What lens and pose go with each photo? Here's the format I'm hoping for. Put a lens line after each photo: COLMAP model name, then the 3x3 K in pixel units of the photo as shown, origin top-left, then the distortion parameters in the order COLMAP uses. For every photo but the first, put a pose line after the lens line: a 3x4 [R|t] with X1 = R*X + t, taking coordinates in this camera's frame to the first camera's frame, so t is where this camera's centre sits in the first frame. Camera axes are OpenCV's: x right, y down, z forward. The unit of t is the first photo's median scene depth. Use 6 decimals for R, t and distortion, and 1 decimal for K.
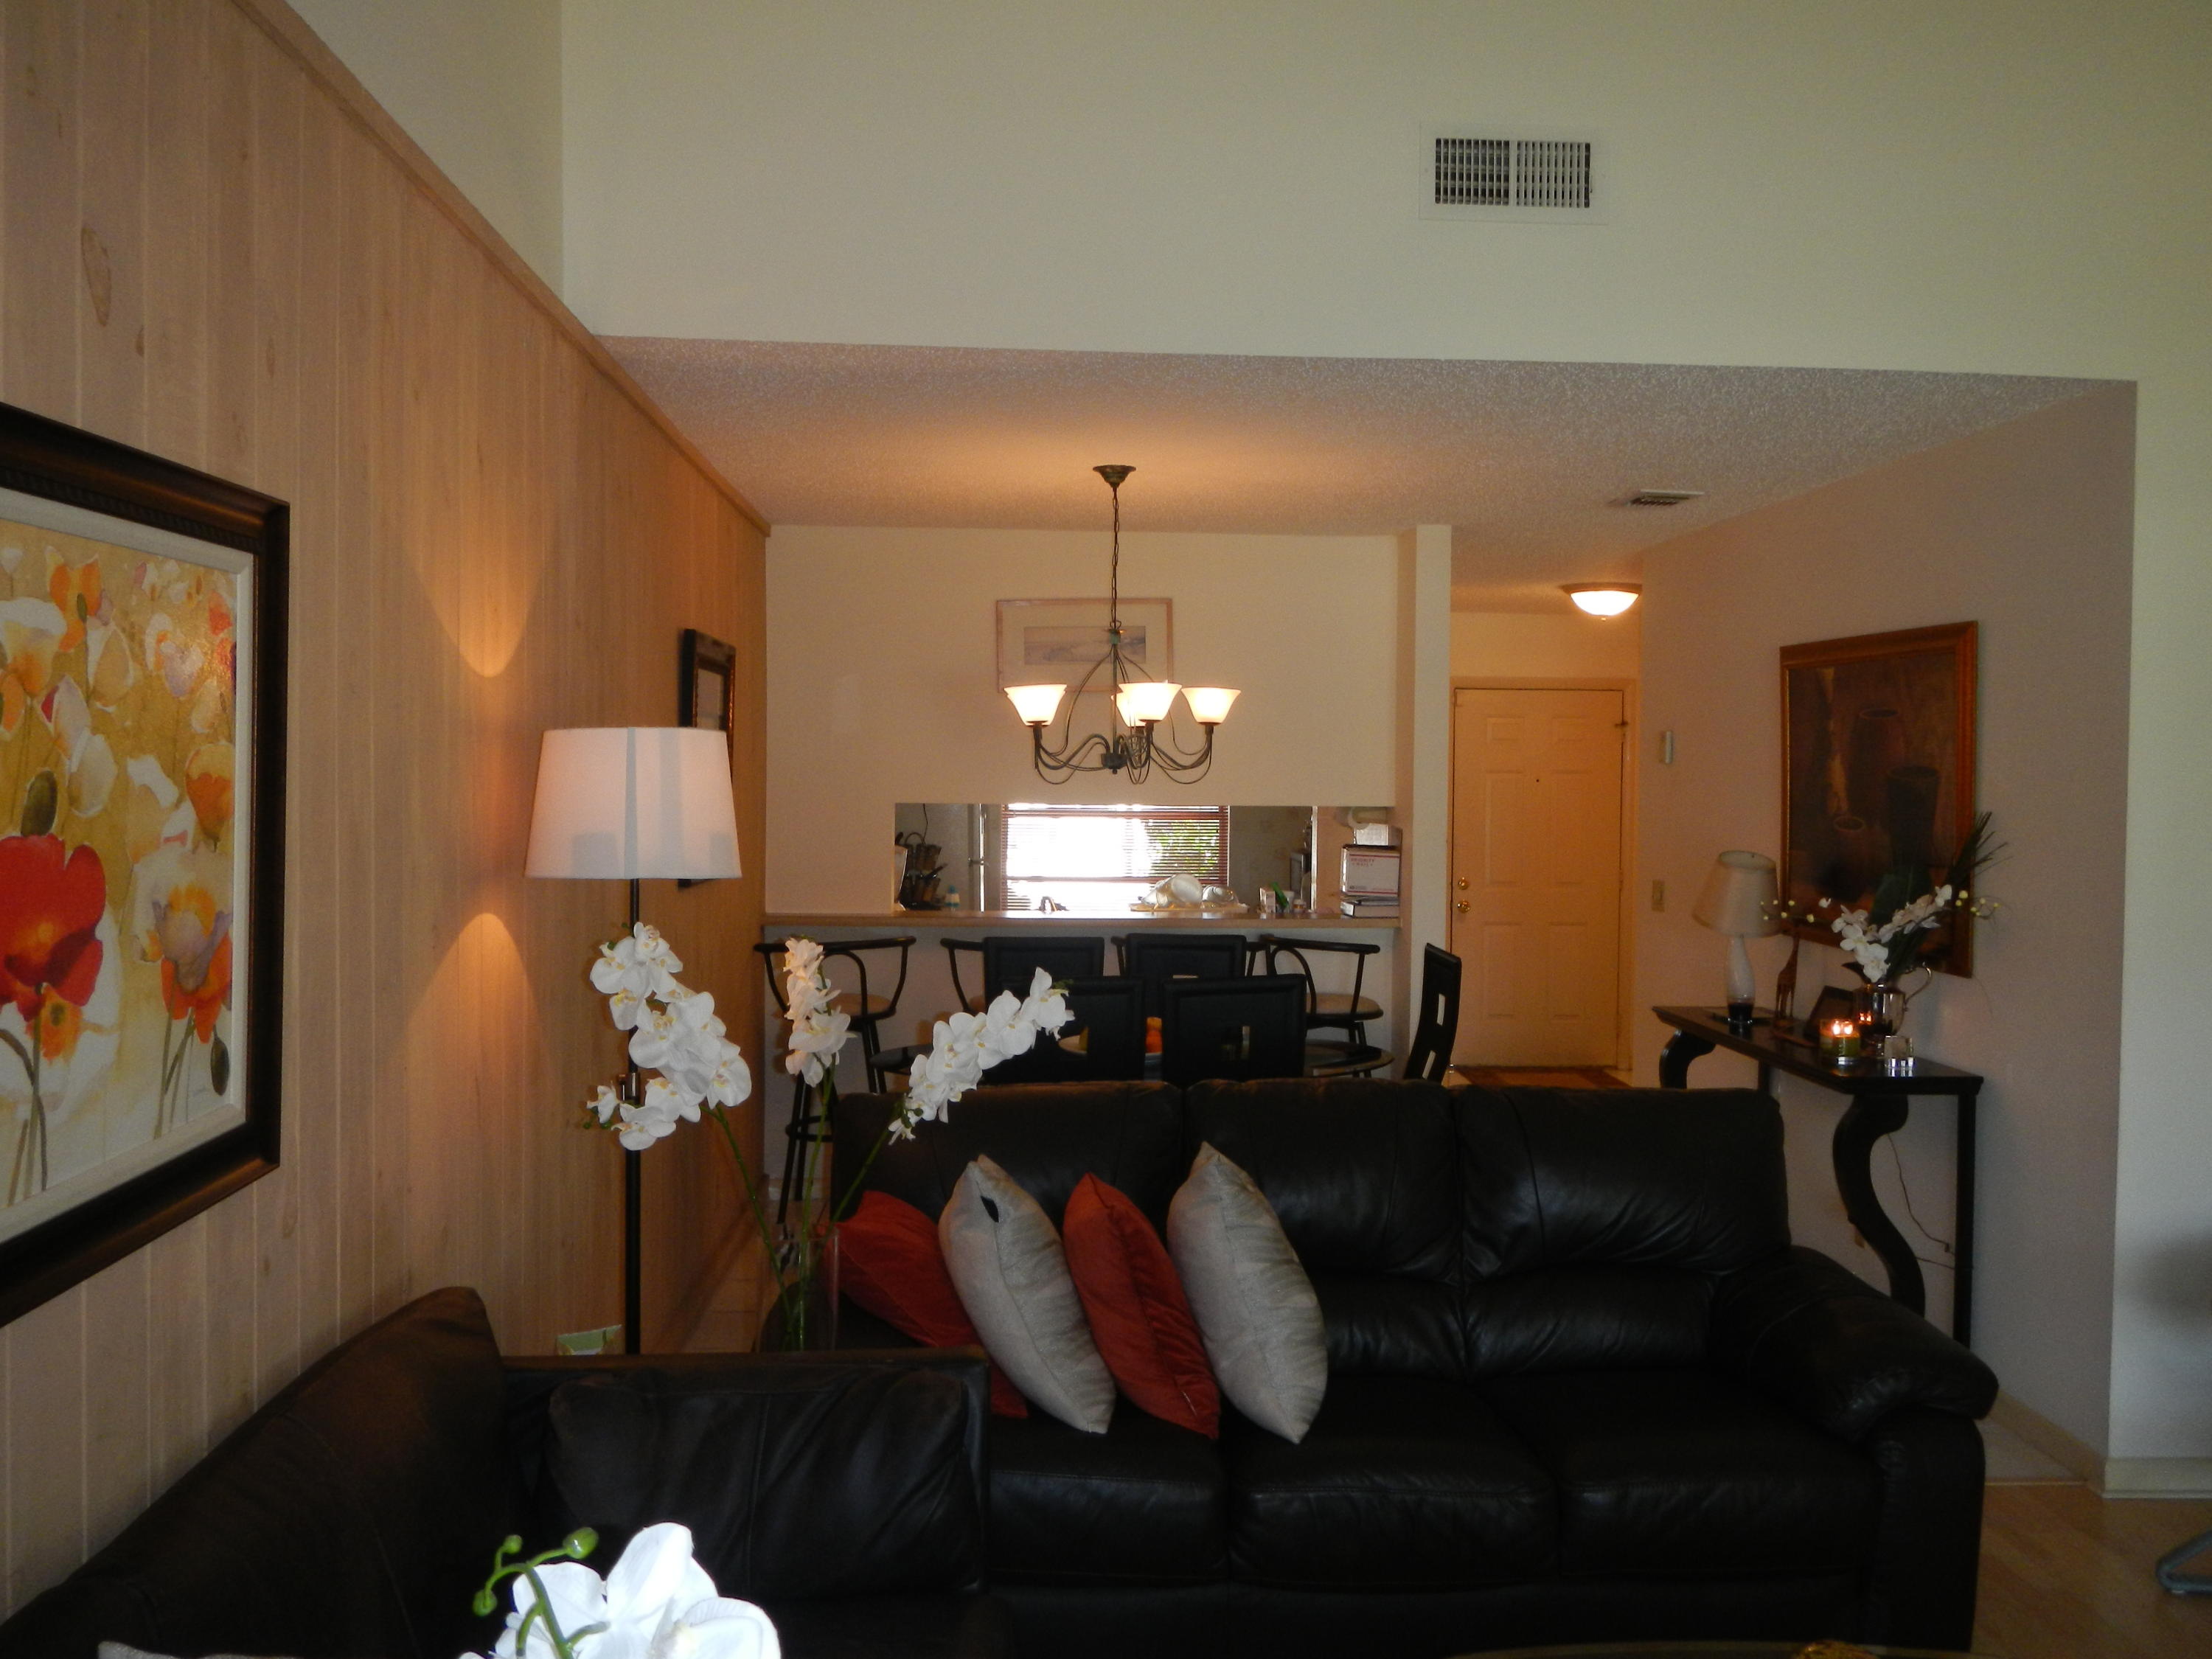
lens RADIAL K [[1827.7, 0, 1117.2], [0, 1827.7, 810.6], [0, 0, 1]] dist [0.008430, -0.024882]
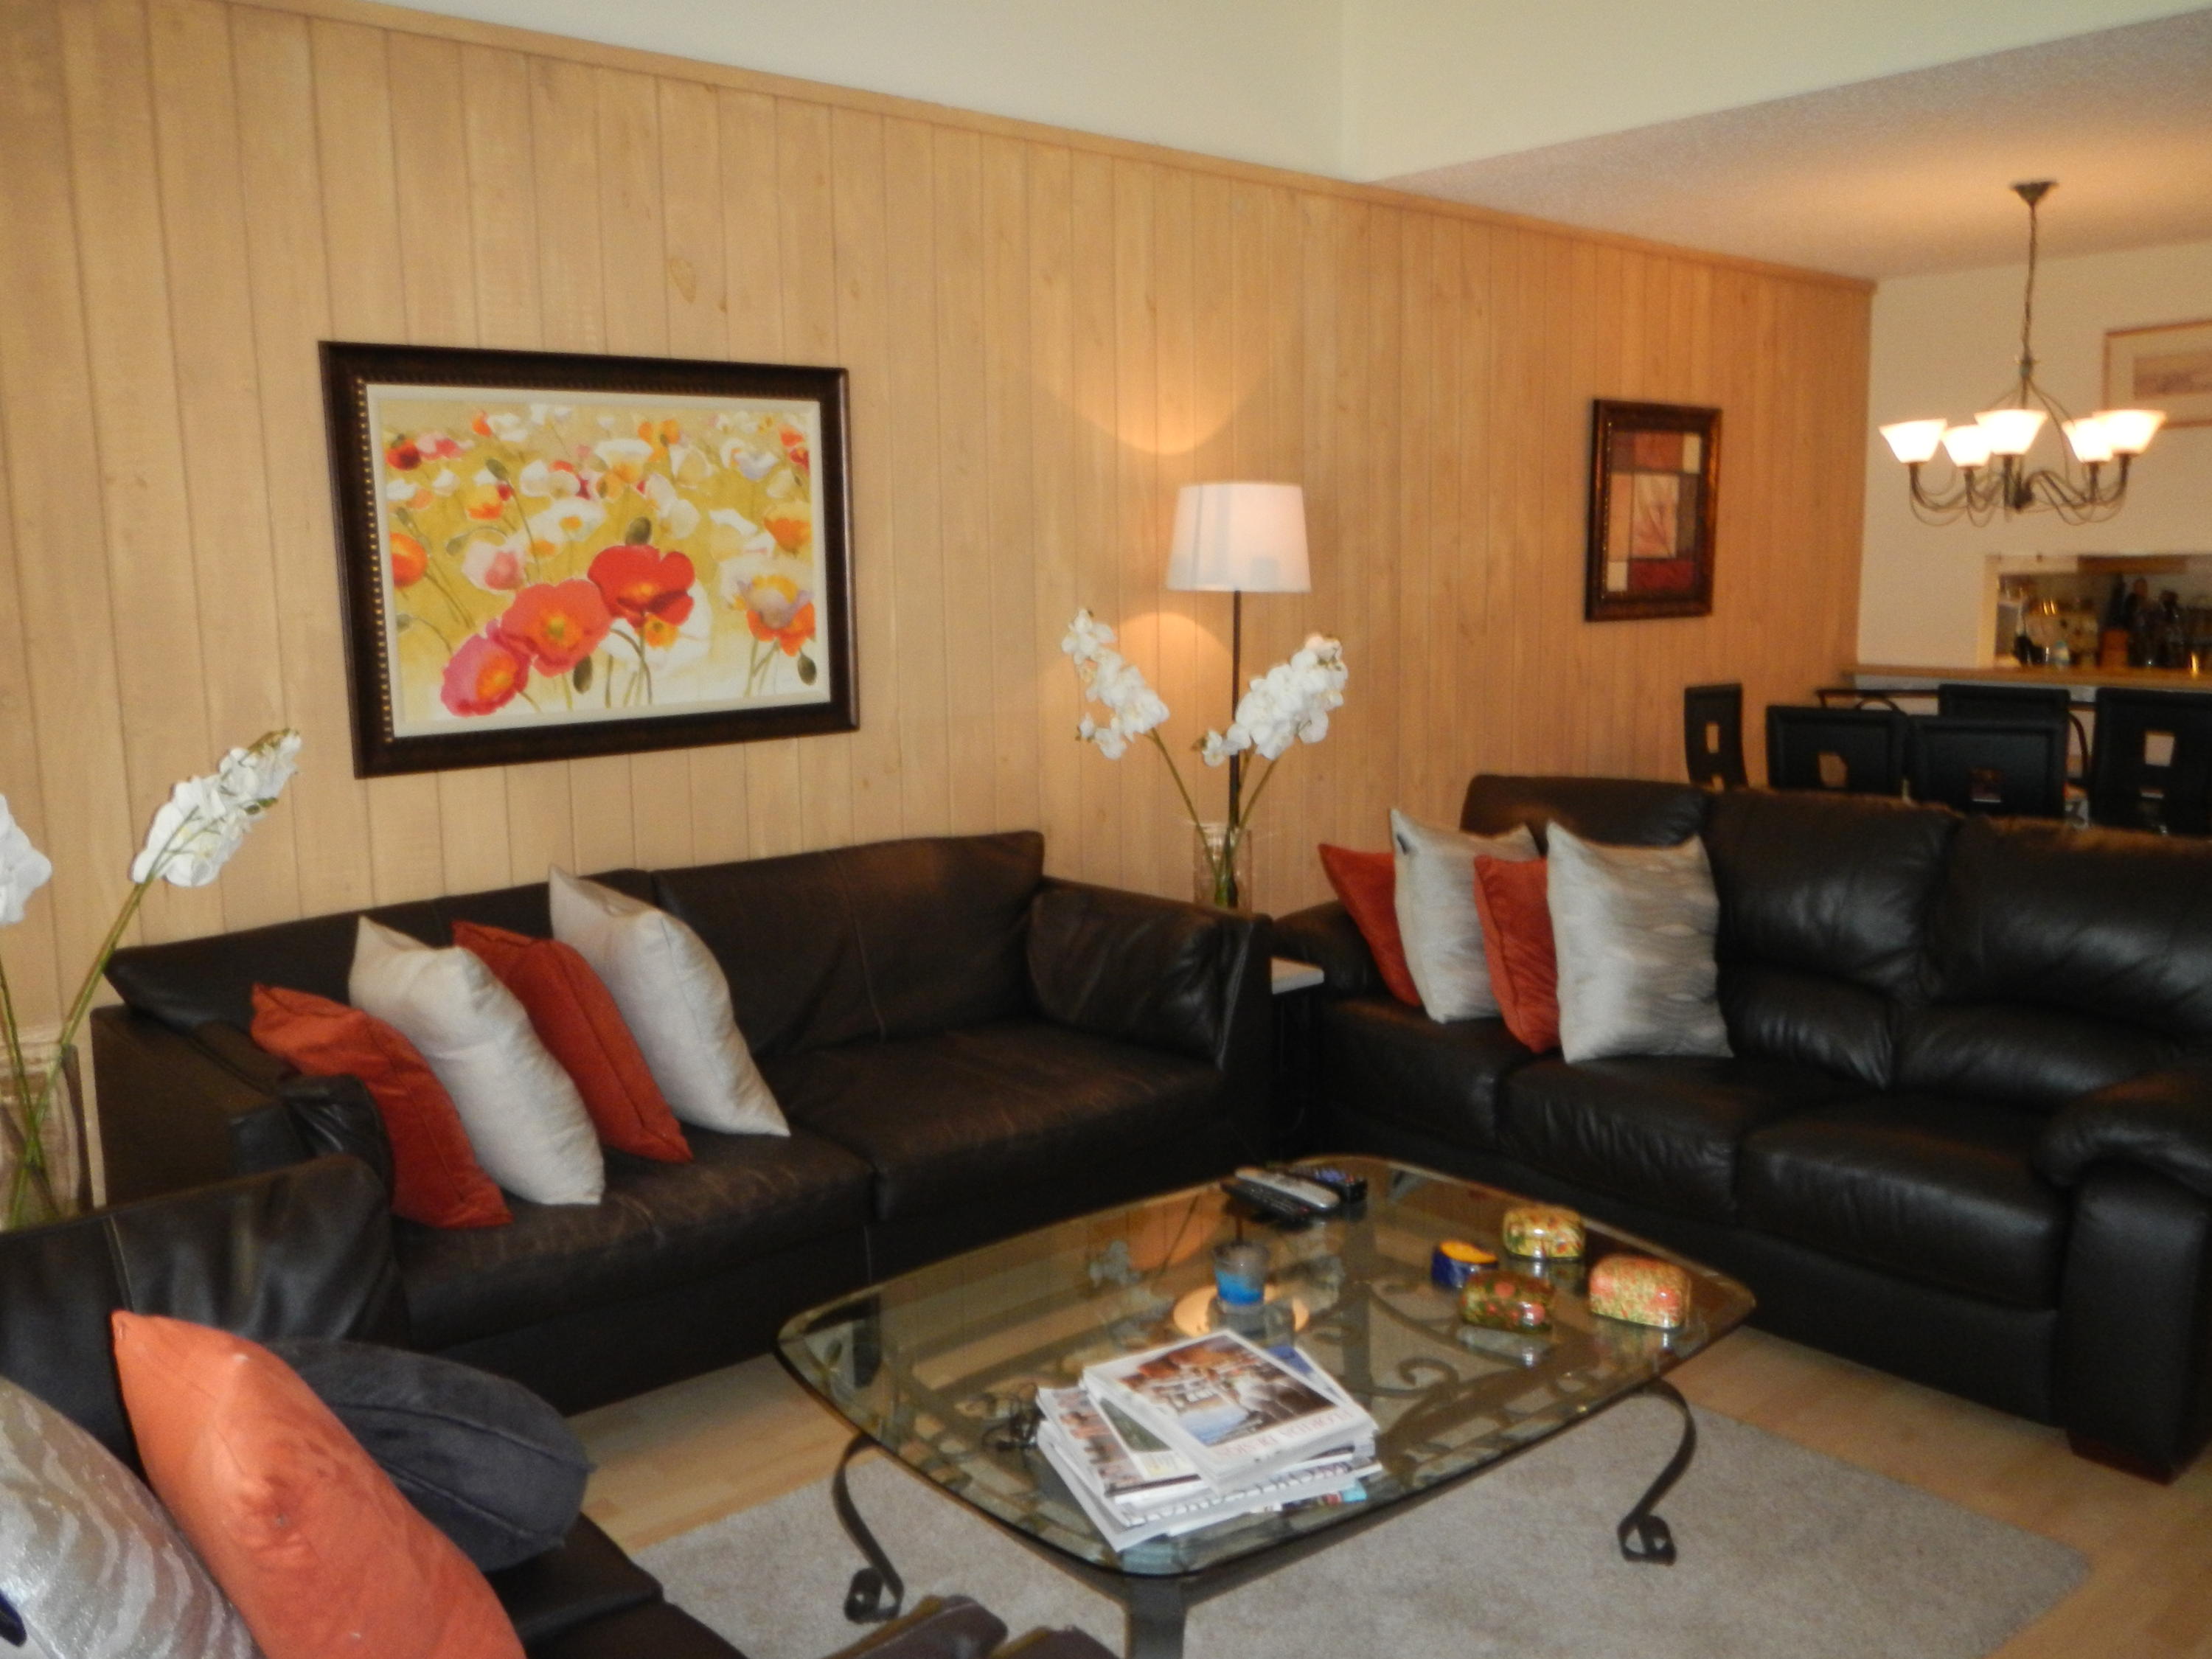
lens RADIAL K [[1827.7, 0, 1106.4], [0, 1827.7, 826.4], [0, 0, 1]] dist [0.008430, -0.024882]
pose [[0.601804, 0.101708, -0.792141, 0.668062], [-0.000528, 0.991908, 0.126957, 0.030124], [0.798644, -0.075985, 0.596988, 0.037571]]
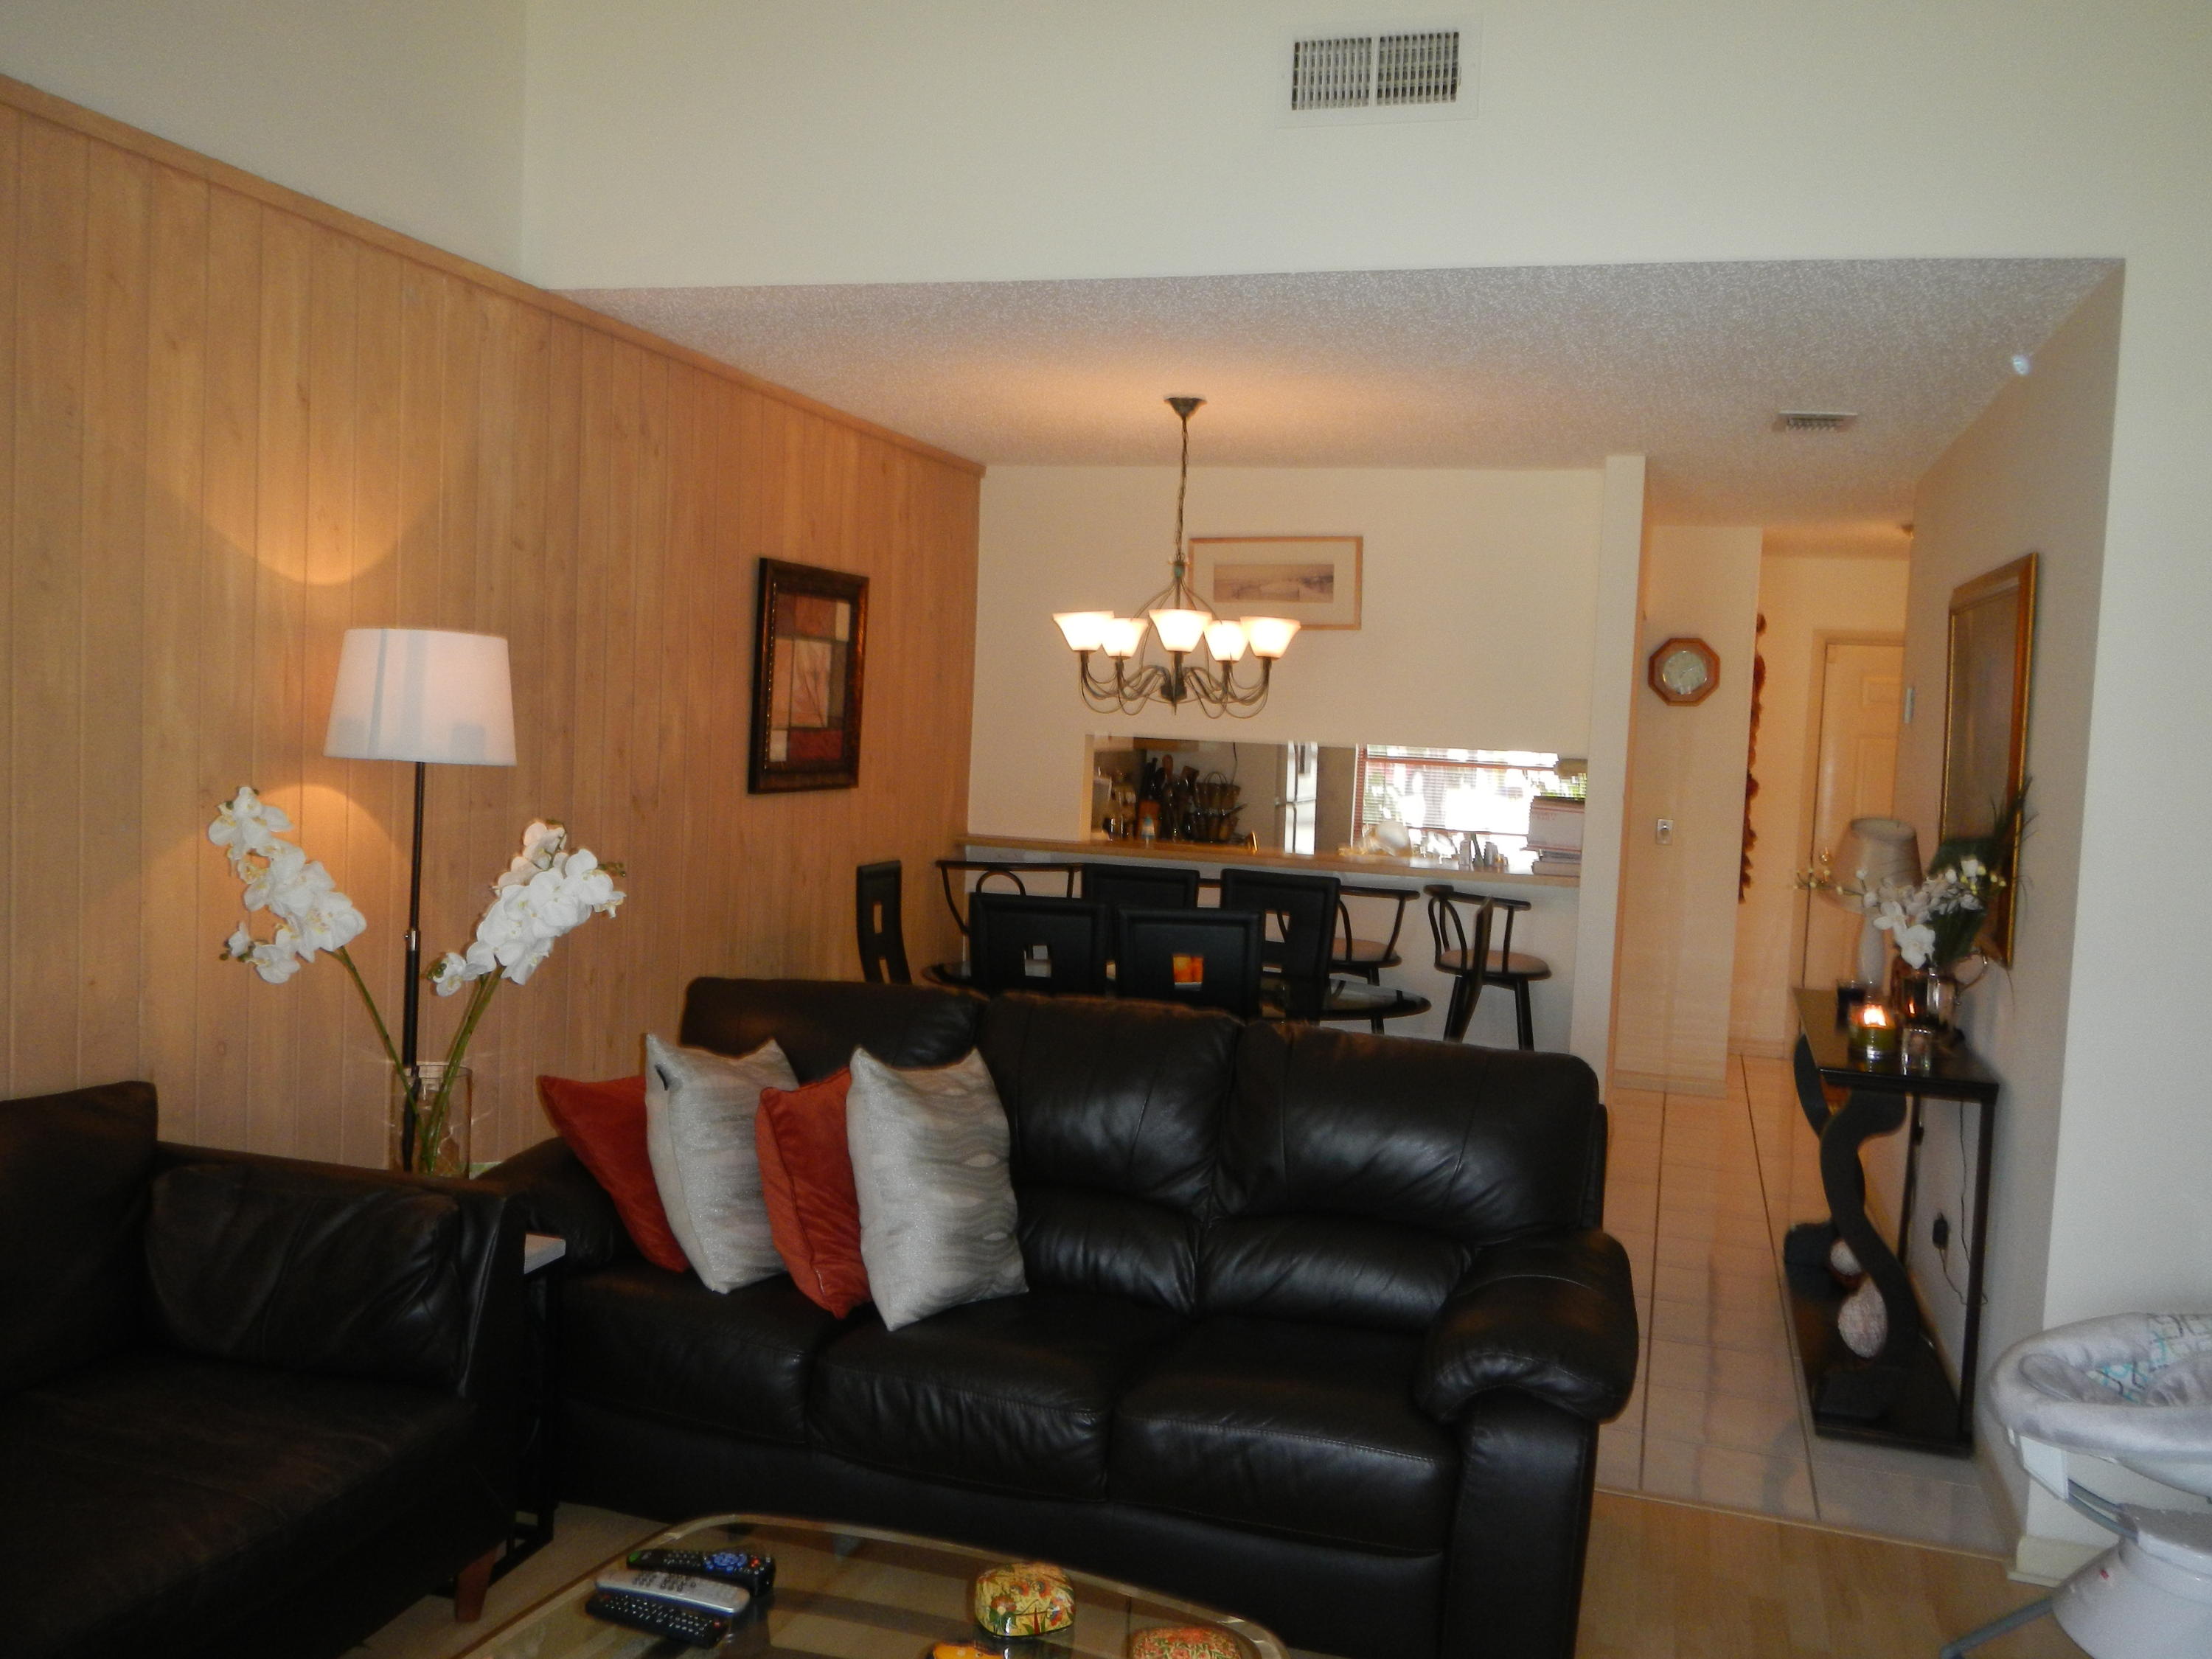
lens RADIAL K [[1827.7, 0, 1115.4], [0, 1827.7, 815.5], [0, 0, 1]] dist [0.008430, -0.024882]
pose [[0.936152, 0.053581, -0.347490, 0.440519], [-0.043703, 0.998388, 0.036209, 0.007864], [0.348870, -0.018711, 0.936984, 0.058876]]
